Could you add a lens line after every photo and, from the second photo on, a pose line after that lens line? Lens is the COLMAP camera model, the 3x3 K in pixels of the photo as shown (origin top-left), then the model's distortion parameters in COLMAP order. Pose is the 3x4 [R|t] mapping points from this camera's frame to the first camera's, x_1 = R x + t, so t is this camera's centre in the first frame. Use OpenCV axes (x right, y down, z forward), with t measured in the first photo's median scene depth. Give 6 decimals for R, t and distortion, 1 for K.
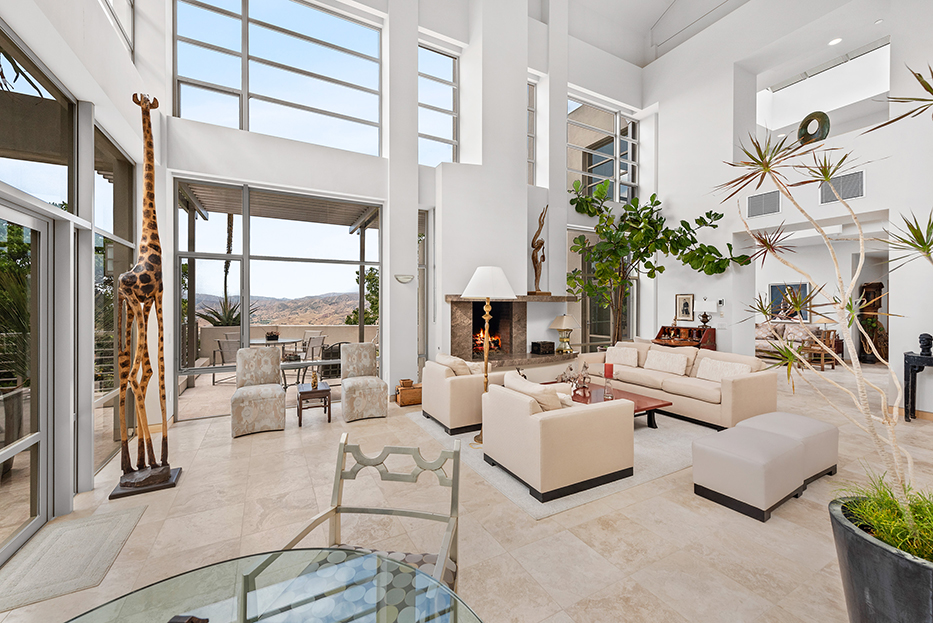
lens RADIAL K [[368.2, 0, 464.1], [0, 368.2, 306.3], [0, 0, 1]] dist [0.001657, -0.000312]
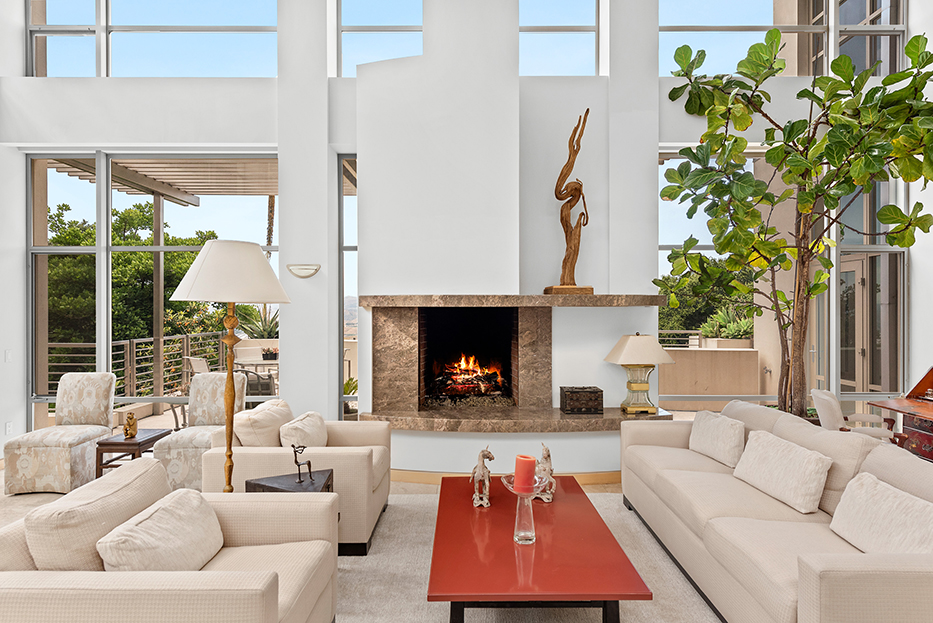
lens RADIAL K [[532.0, 0, 468.0], [0, 532.0, 312.2], [0, 0, 1]] dist [0.003450, -0.000750]
pose [[0.885243, 0.000397, -0.465128, 0.416292], [-0.000870, 0.999999, -0.000803, -0.004252], [0.465128, 0.001116, 0.885243, 0.301770]]
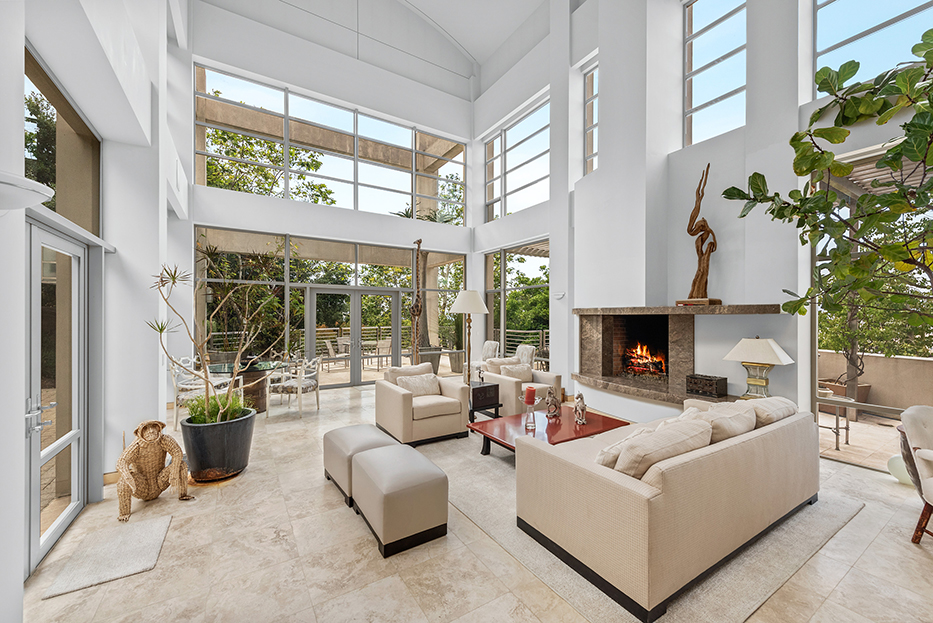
lens RADIAL K [[368.2, 0, 464.5], [0, 368.2, 315.2], [0, 0, 1]] dist [0.001657, -0.000312]
pose [[0.075642, -0.000832, -0.997135, 0.838111], [-0.005920, 0.999982, -0.001284, -0.007396], [0.997117, 0.006001, 0.075636, 0.531070]]
